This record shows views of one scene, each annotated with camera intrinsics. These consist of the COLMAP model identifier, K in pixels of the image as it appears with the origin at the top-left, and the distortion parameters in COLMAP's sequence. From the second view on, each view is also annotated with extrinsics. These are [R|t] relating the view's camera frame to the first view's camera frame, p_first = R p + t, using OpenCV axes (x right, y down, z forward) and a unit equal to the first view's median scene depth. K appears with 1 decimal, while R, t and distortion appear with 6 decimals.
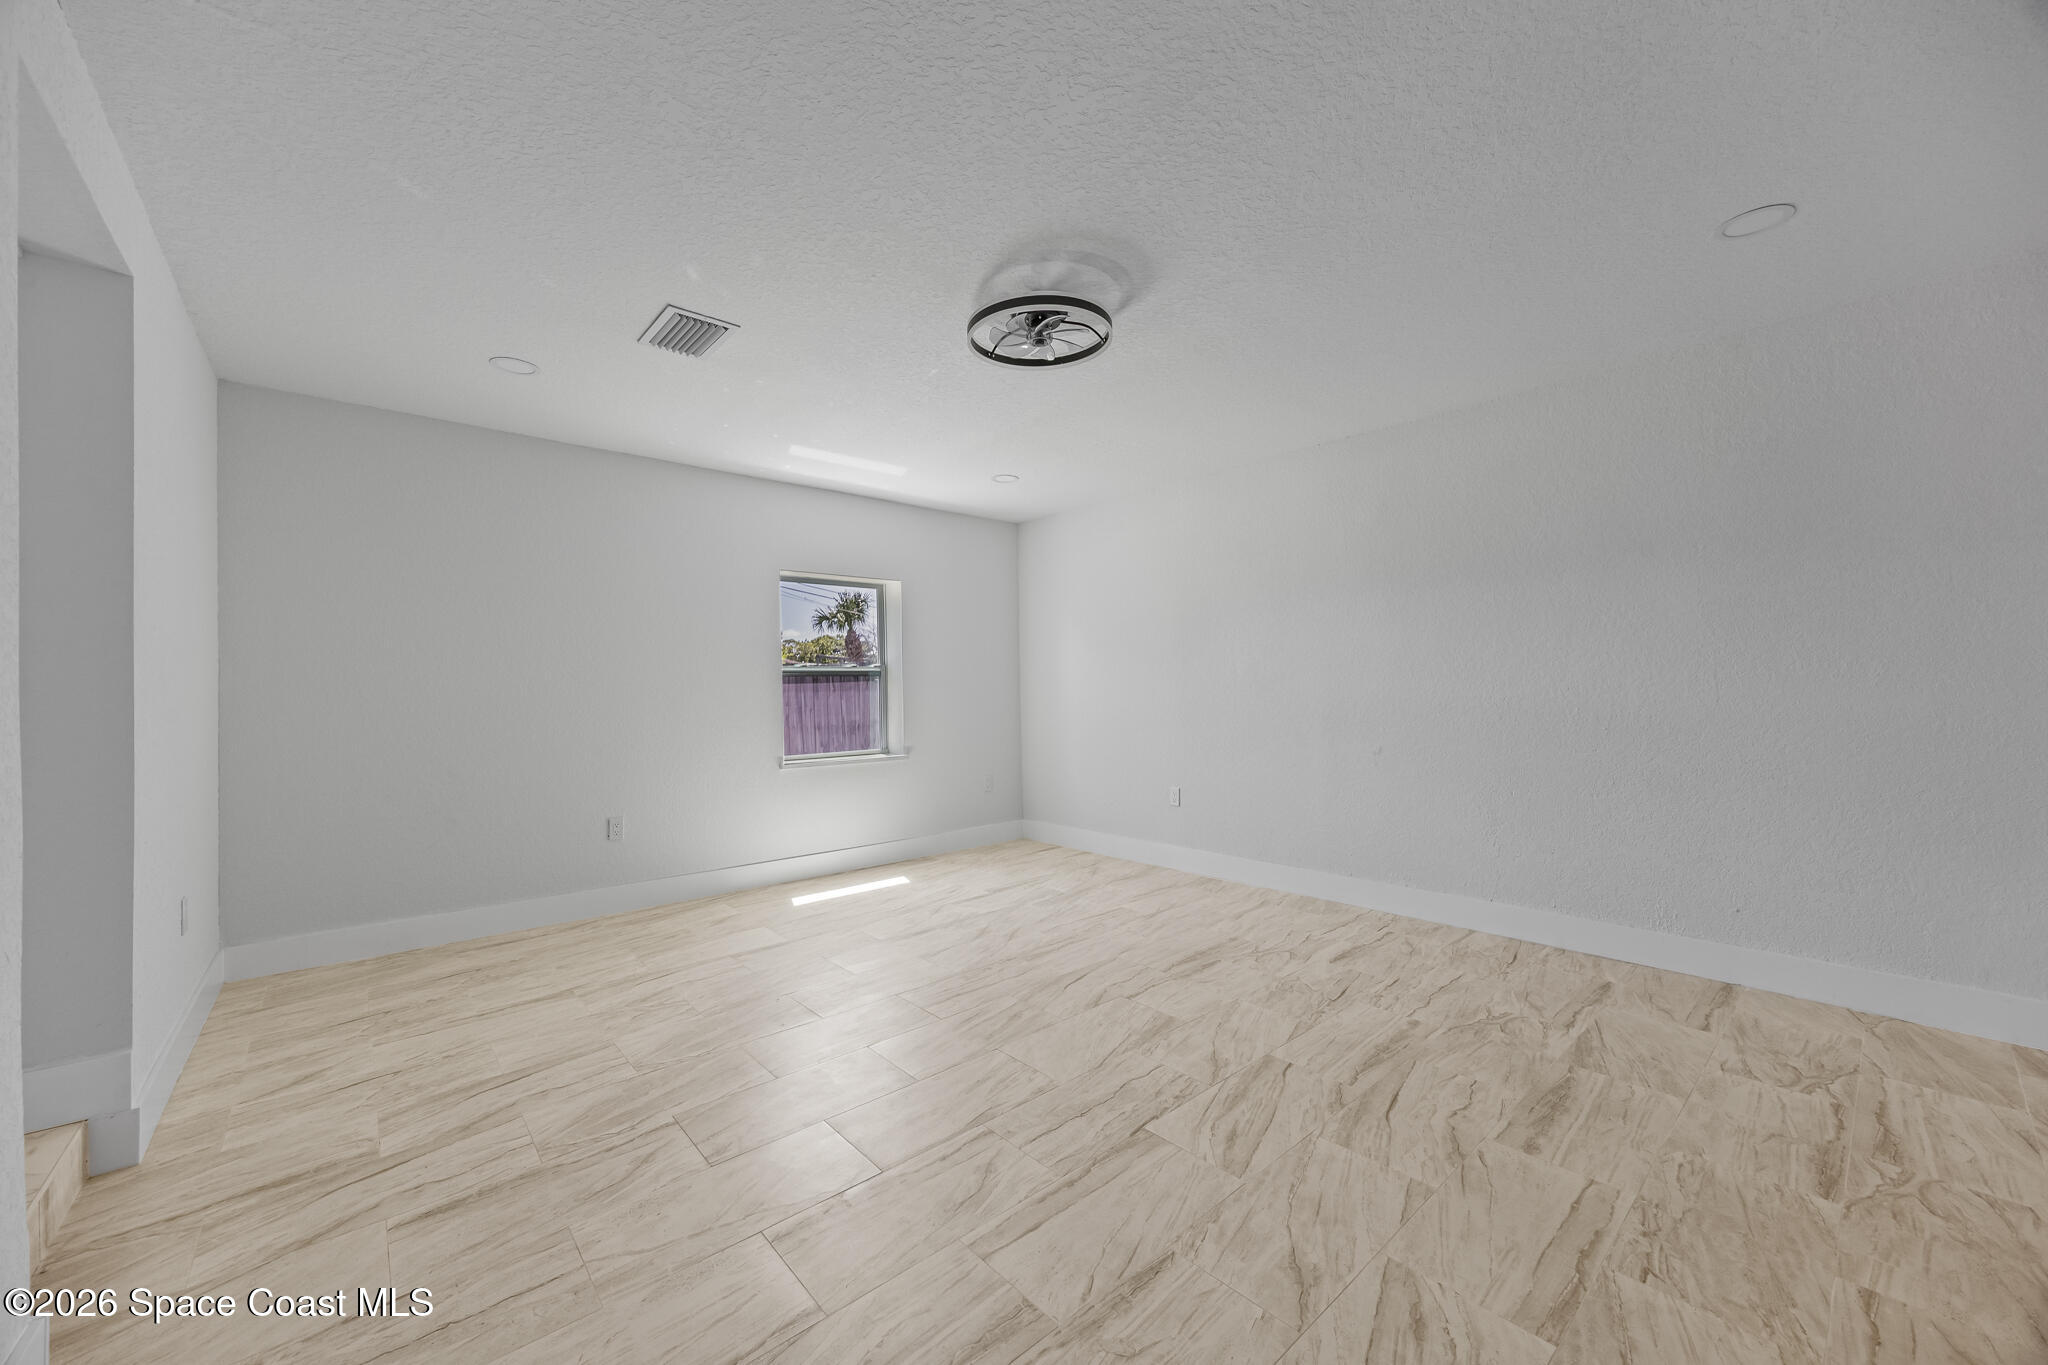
lens RADIAL K [[779.1, 0, 1026.7], [0, 779.1, 689.4], [0, 0, 1]] dist [0.002230, 0.000110]
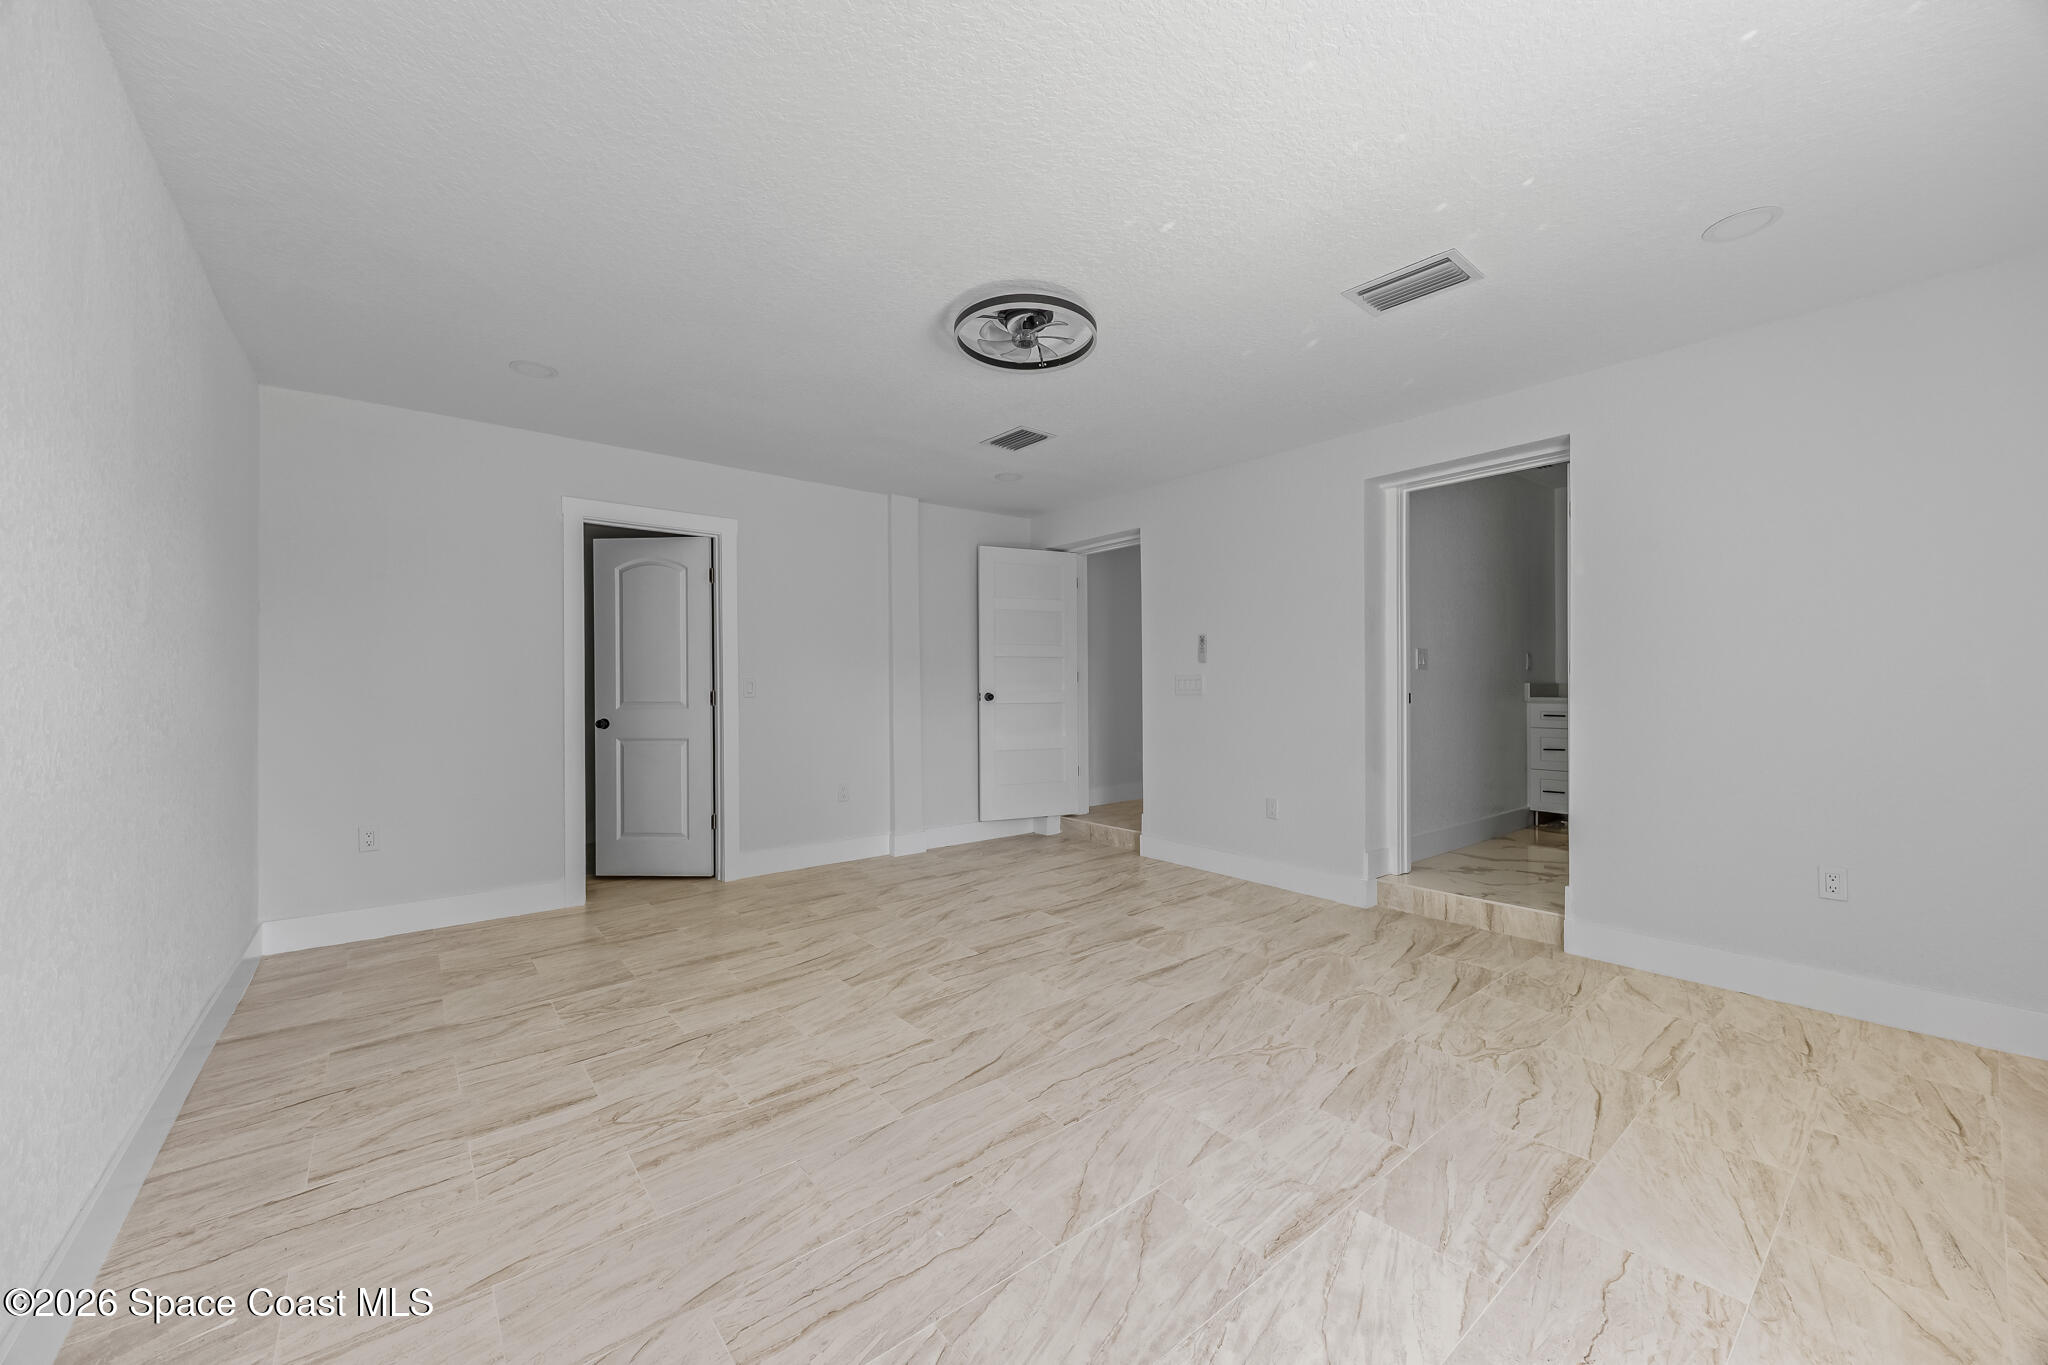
lens RADIAL K [[779.1, 0, 1023.1], [0, 779.1, 684.4], [0, 0, 1]] dist [0.002230, 0.000110]
pose [[-0.999029, 0.015769, 0.041134, -0.014702], [0.015387, 0.999836, -0.009578, 0.009120], [-0.041278, -0.008936, -0.999108, 2.028370]]
